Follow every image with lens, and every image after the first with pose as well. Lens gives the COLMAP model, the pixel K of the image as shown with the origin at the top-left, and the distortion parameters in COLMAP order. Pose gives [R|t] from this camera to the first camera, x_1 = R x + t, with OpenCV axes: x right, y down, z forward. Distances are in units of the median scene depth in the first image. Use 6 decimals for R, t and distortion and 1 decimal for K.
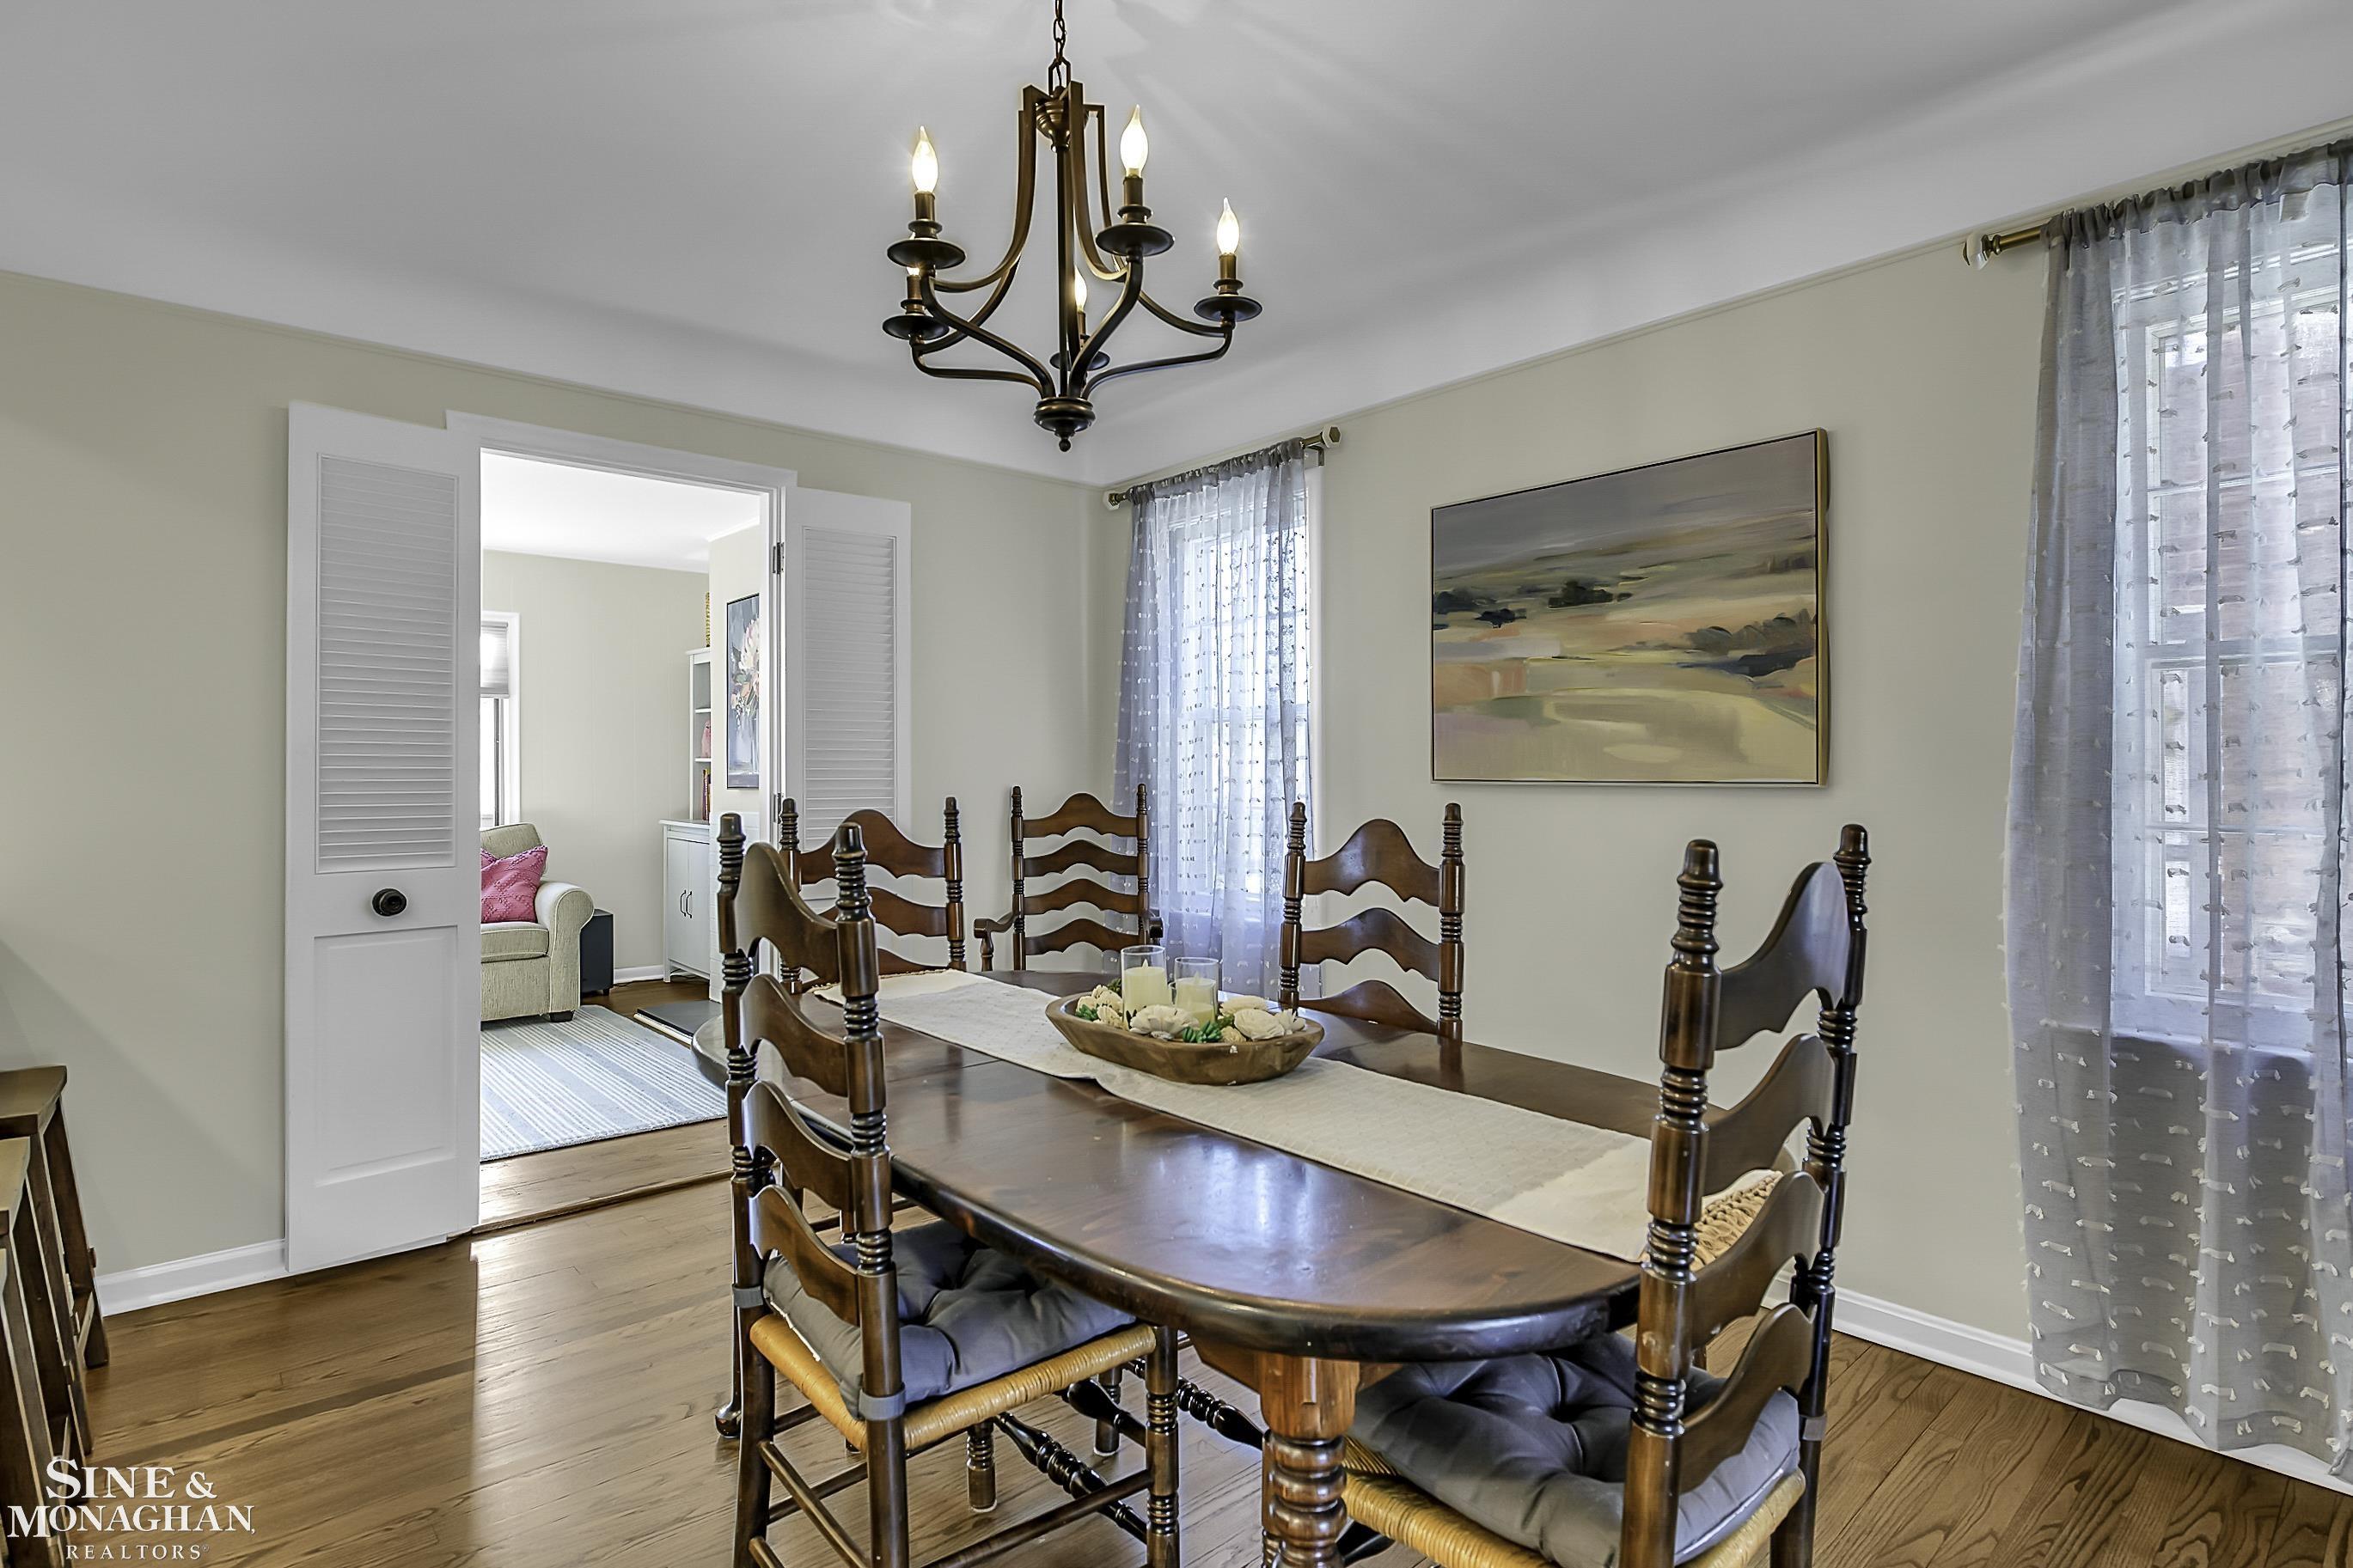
lens RADIAL K [[1219.3, 0, 1175.4], [0, 1219.3, 770.0], [0, 0, 1]] dist [-0.004433, -0.002302]
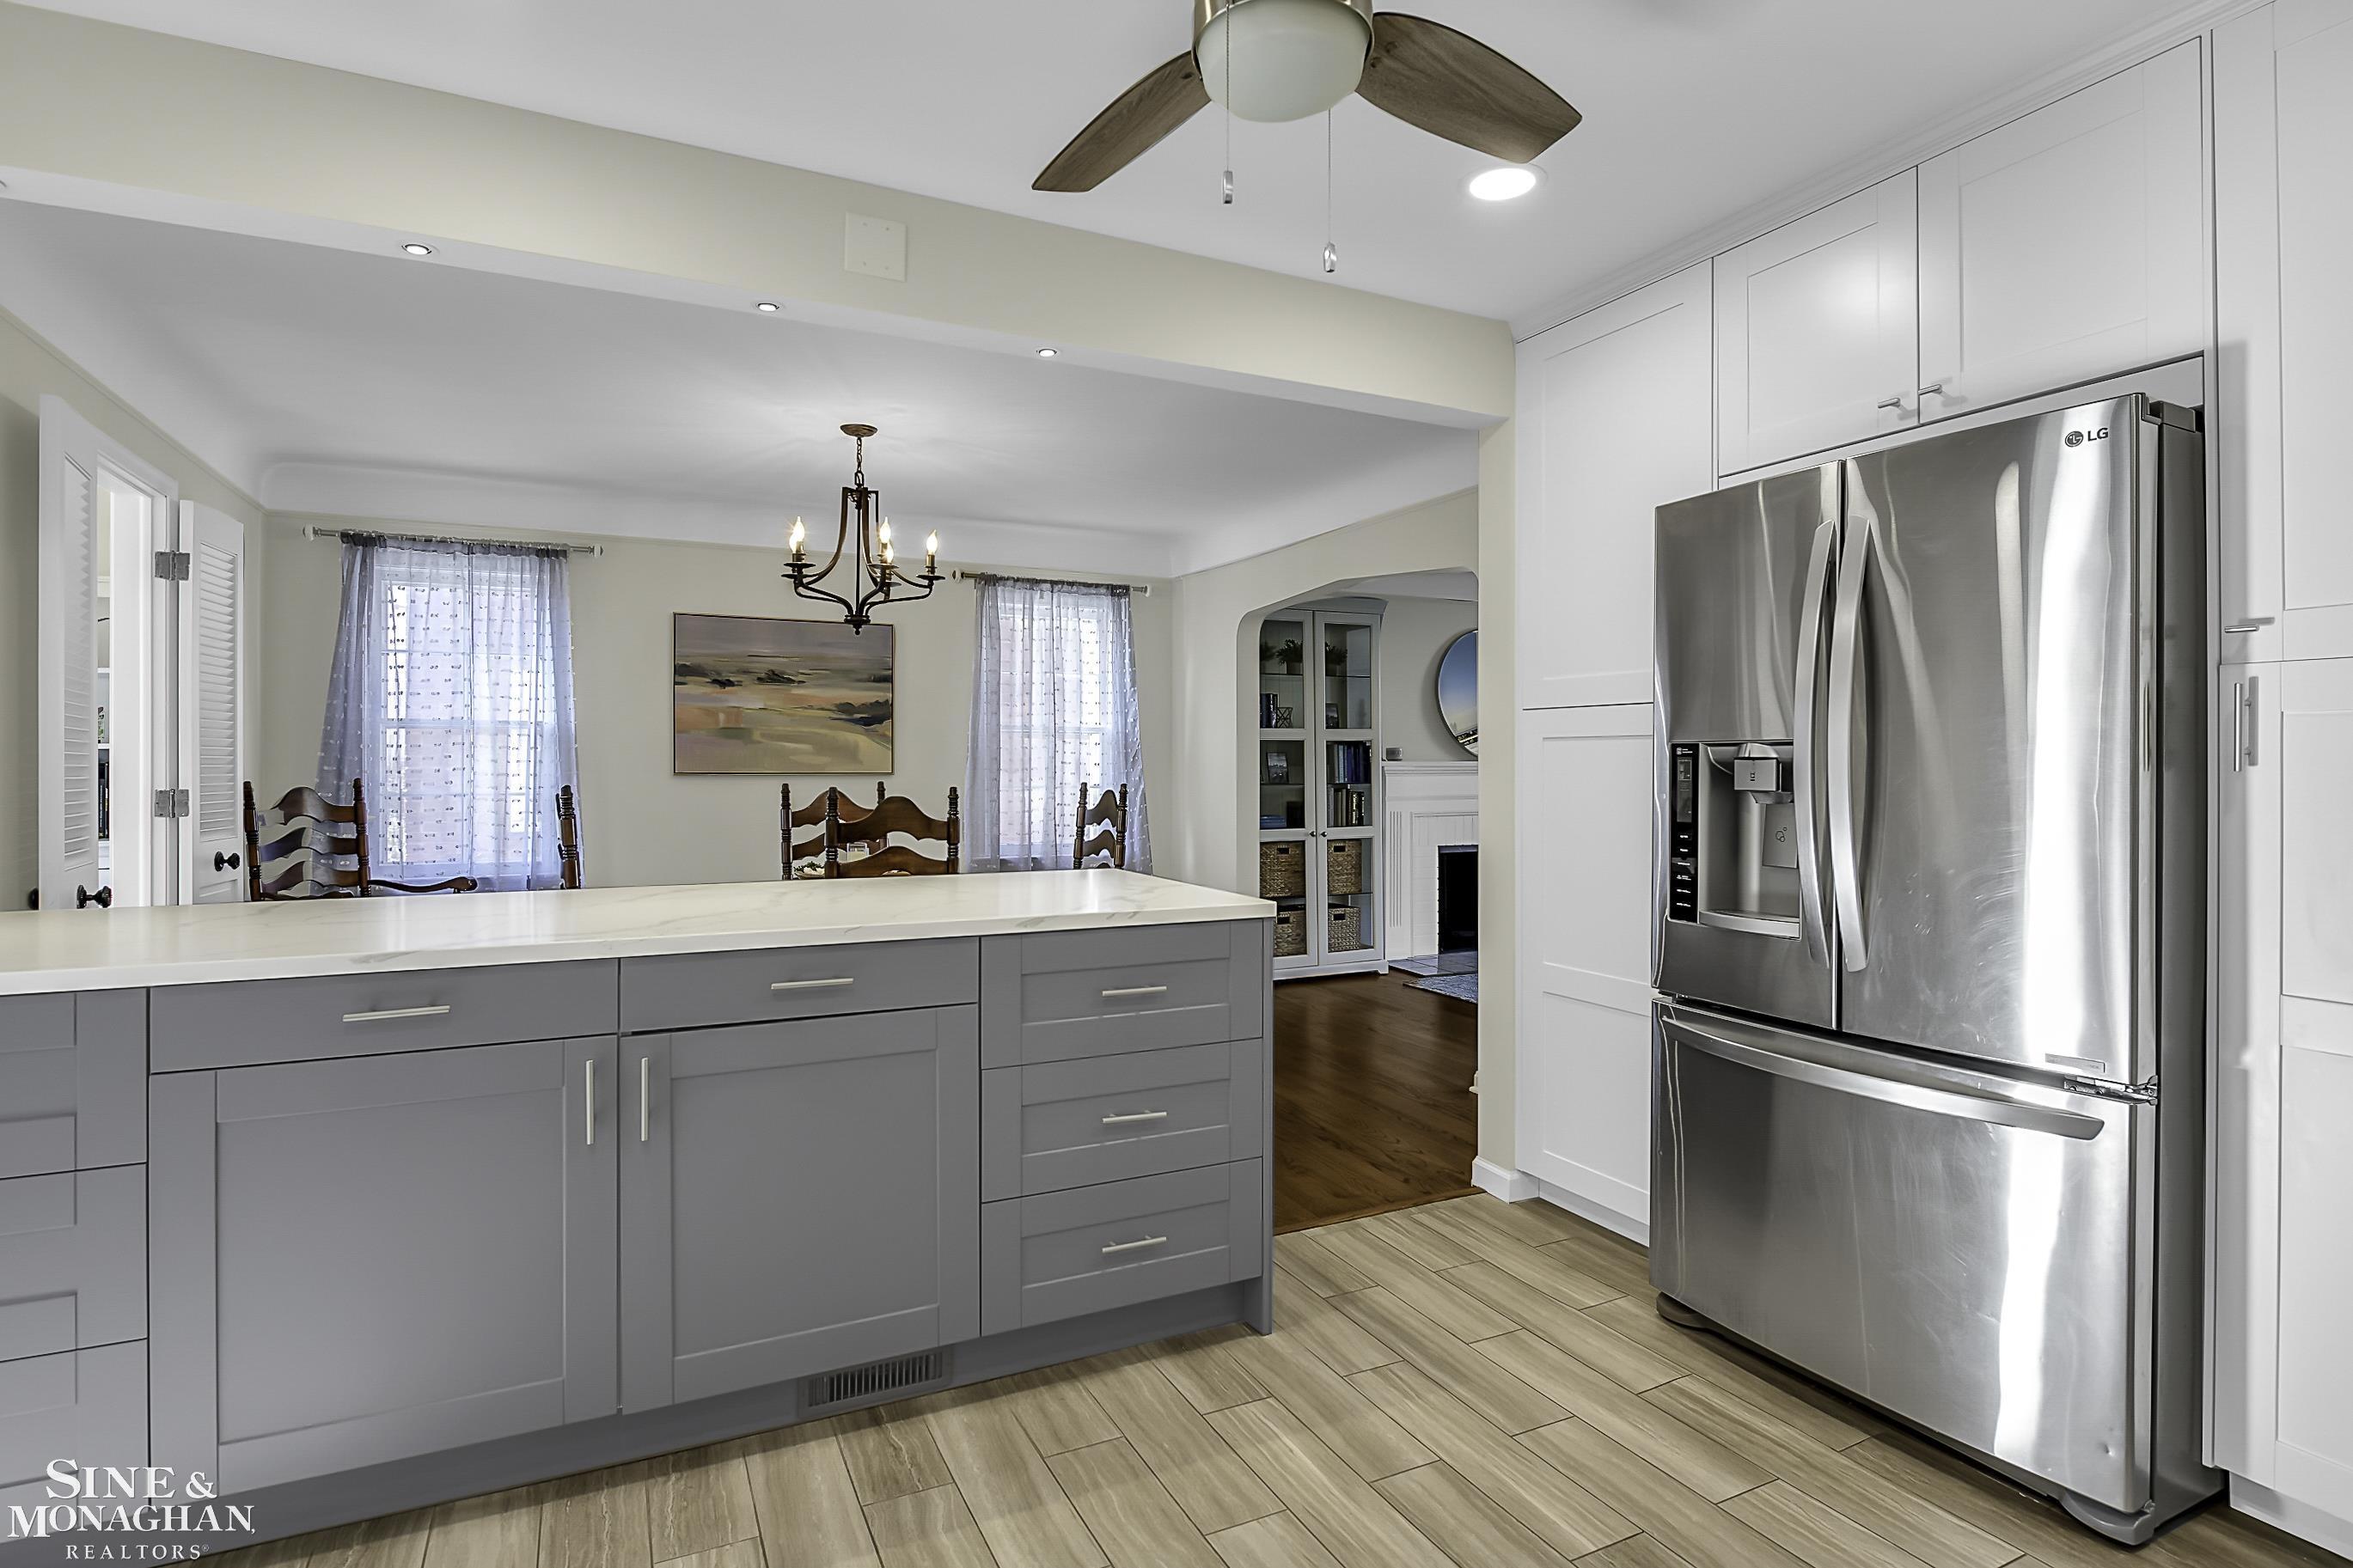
lens RADIAL K [[1190.4, 0, 1184.6], [0, 1190.4, 770.0], [0, 0, 1]] dist [-0.004466, -0.000830]
pose [[0.264007, -0.002620, 0.964517, -1.321540], [-0.002641, 0.999991, 0.003439, -0.003841], [-0.964517, -0.003455, 0.263998, -0.139881]]
